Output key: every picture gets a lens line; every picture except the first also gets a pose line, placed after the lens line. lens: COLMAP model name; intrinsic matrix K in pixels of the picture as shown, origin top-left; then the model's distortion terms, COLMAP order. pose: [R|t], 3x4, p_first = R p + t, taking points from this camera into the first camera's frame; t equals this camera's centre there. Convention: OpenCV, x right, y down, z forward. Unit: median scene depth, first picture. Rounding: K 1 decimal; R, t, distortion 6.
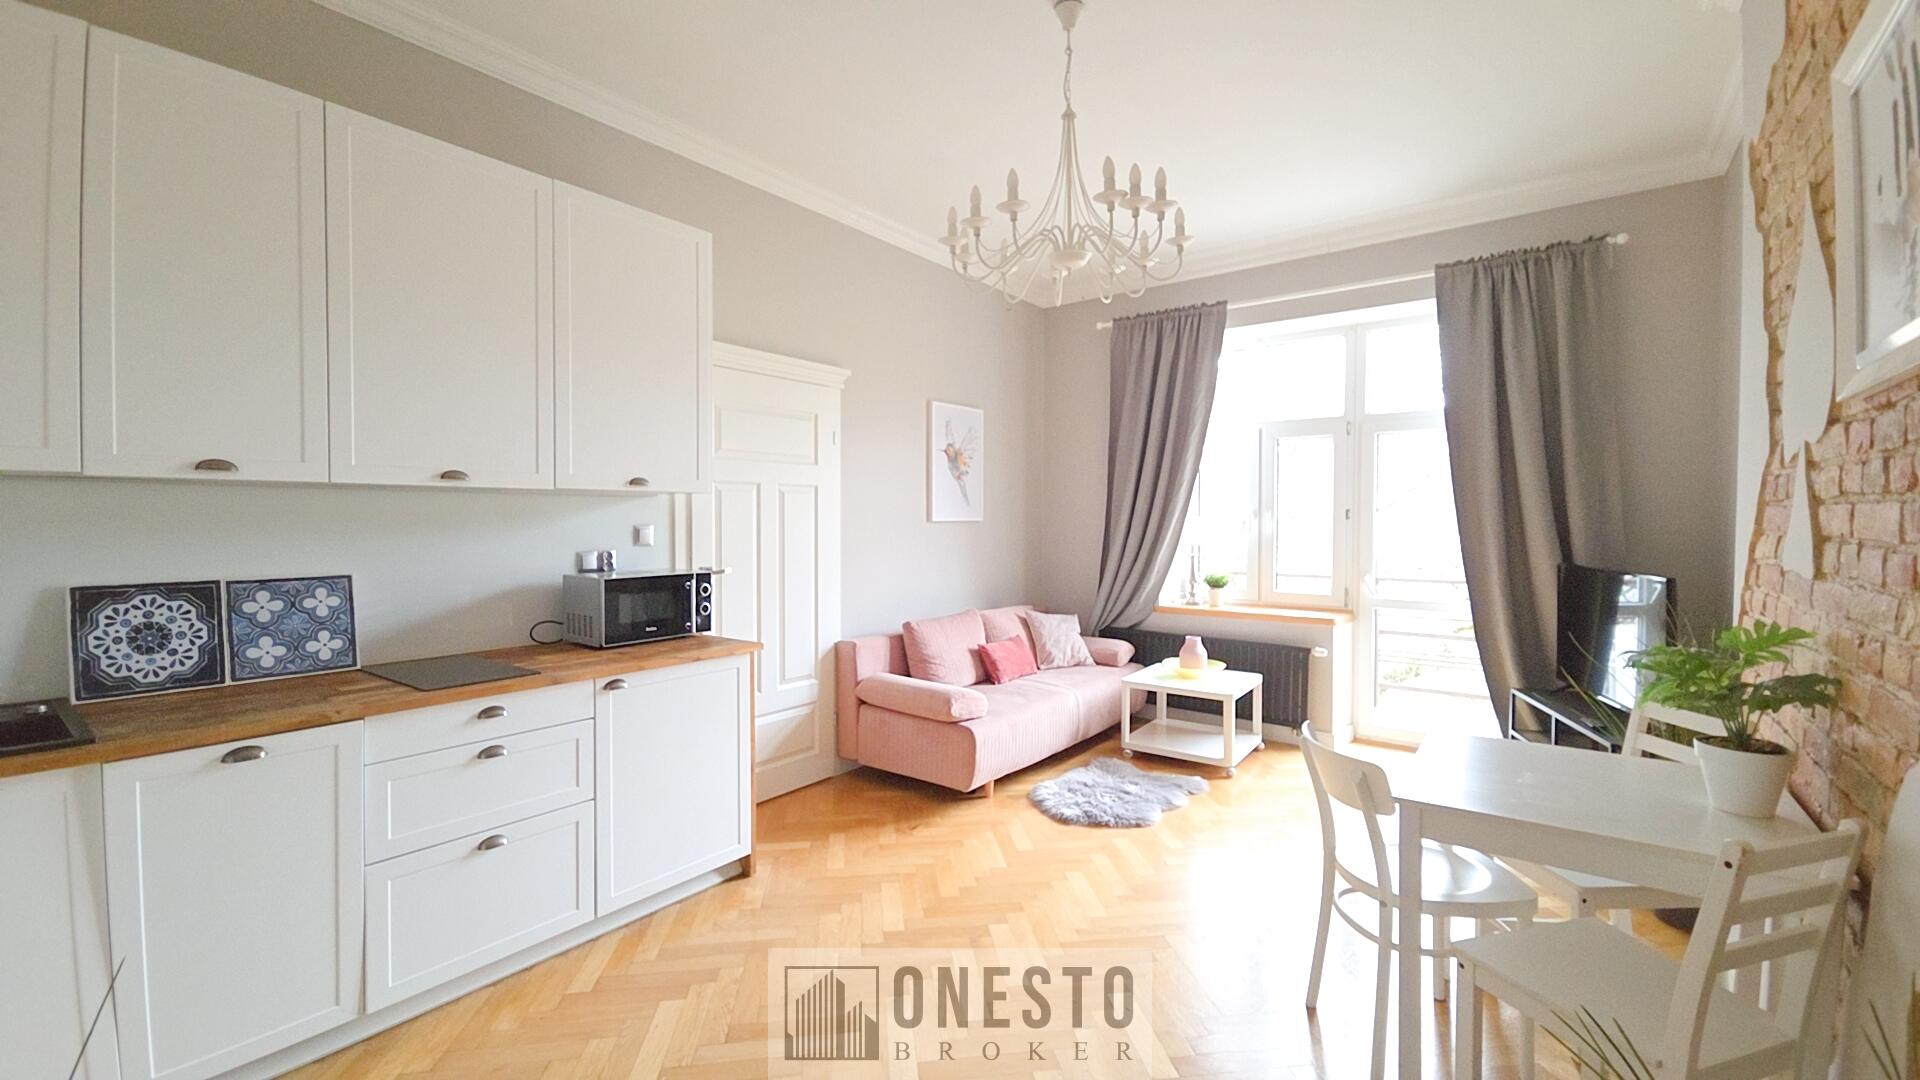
lens RADIAL K [[783.1, 0, 962.2], [0, 783.1, 534.1], [0, 0, 1]] dist [-0.001344, -0.001470]
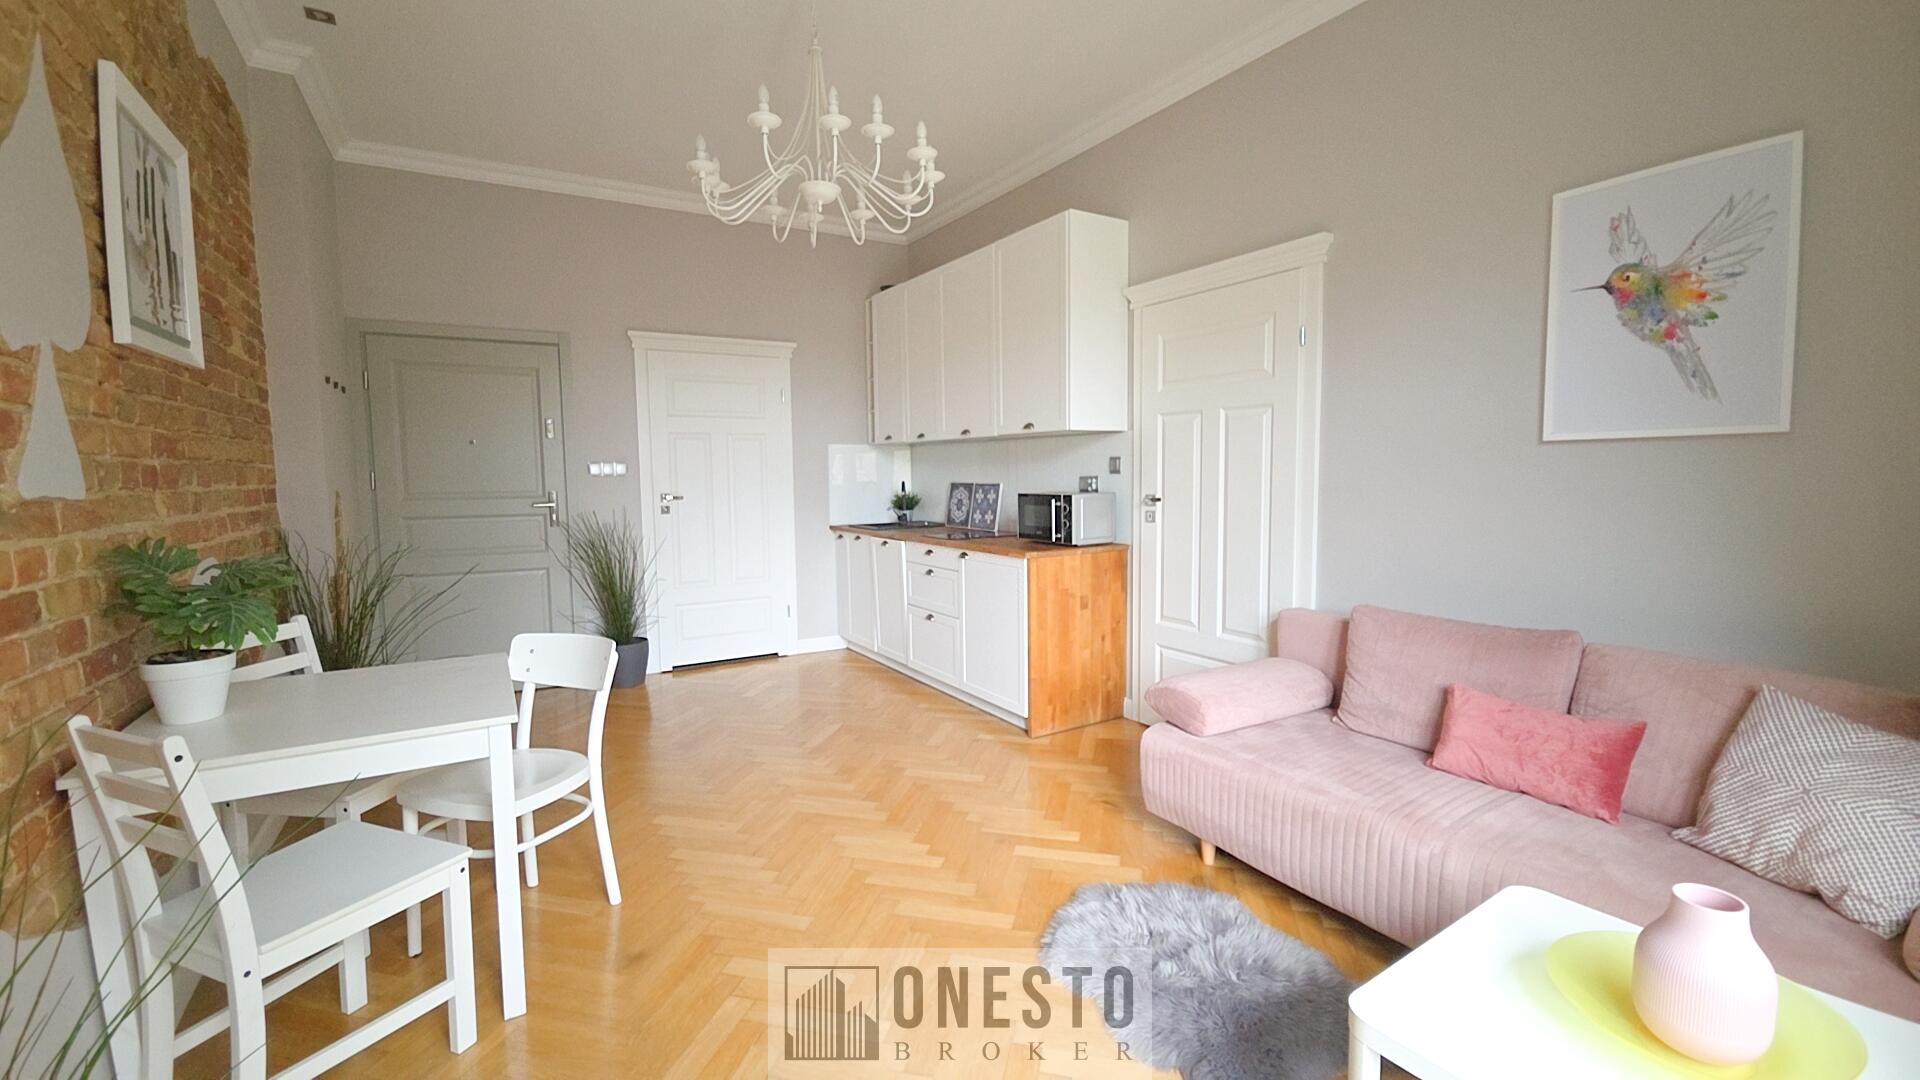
lens RADIAL K [[783.1, 0, 961.1], [0, 783.1, 530.0], [0, 0, 1]] dist [-0.001344, -0.001470]
pose [[-0.361852, 0.077038, -0.929047, 1.219060], [-0.005826, 0.996373, 0.084890, 0.000980], [0.932217, 0.036130, -0.360091, 1.791991]]
